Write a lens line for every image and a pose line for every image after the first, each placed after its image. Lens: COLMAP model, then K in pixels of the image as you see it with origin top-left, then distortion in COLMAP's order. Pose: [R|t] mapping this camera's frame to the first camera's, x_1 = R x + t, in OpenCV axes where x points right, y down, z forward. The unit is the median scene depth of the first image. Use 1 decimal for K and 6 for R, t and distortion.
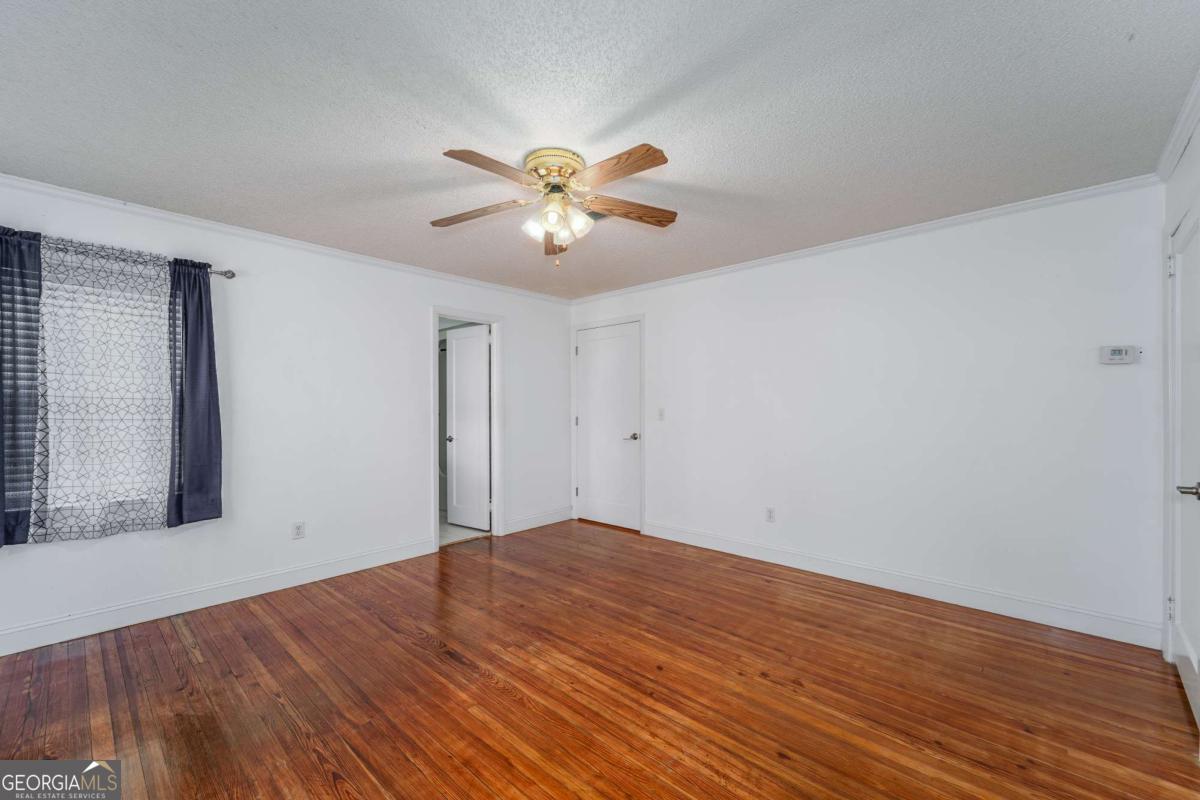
lens RADIAL K [[479.9, 0, 603.4], [0, 479.9, 402.1], [0, 0, 1]] dist [0.015447, -0.002381]
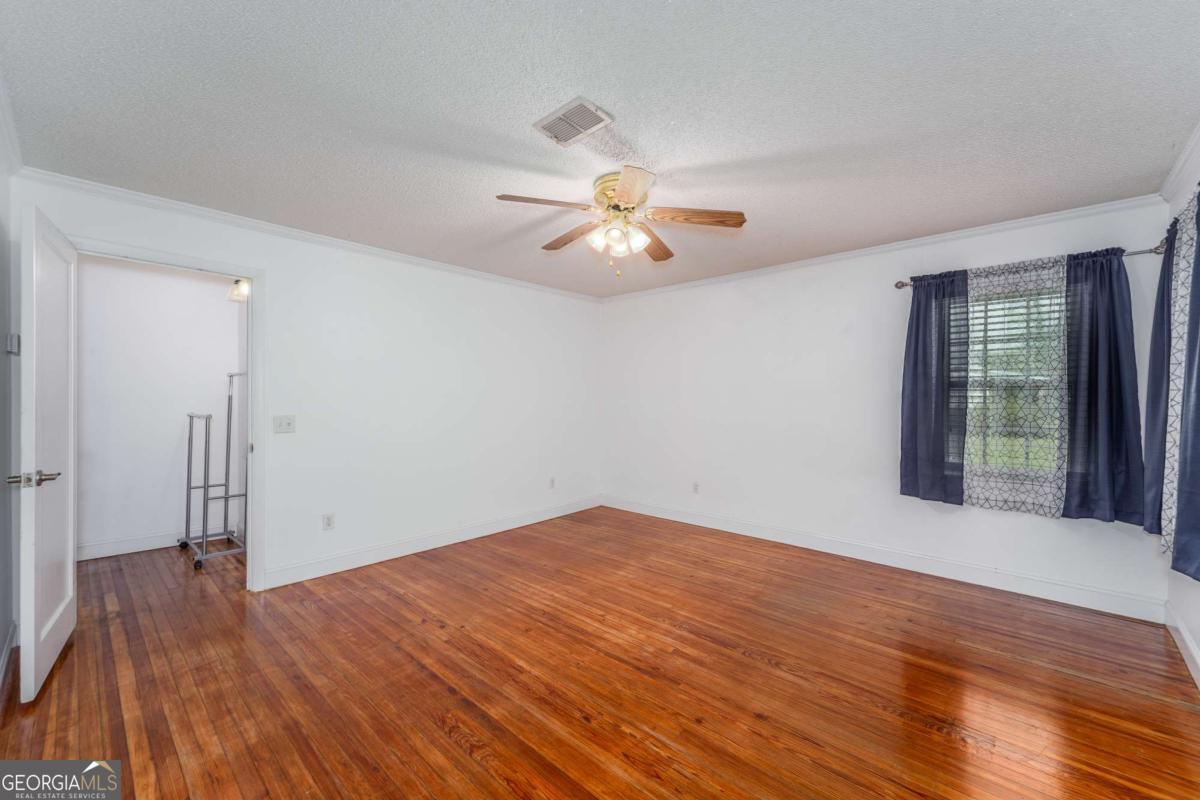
lens RADIAL K [[479.9, 0, 599.3], [0, 479.9, 401.7], [0, 0, 1]] dist [0.015447, -0.002381]
pose [[-0.999943, 0.002563, 0.010388, -0.061395], [0.002559, 0.999997, -0.000469, 0.012844], [-0.010389, -0.000442, -0.999946, 2.083299]]
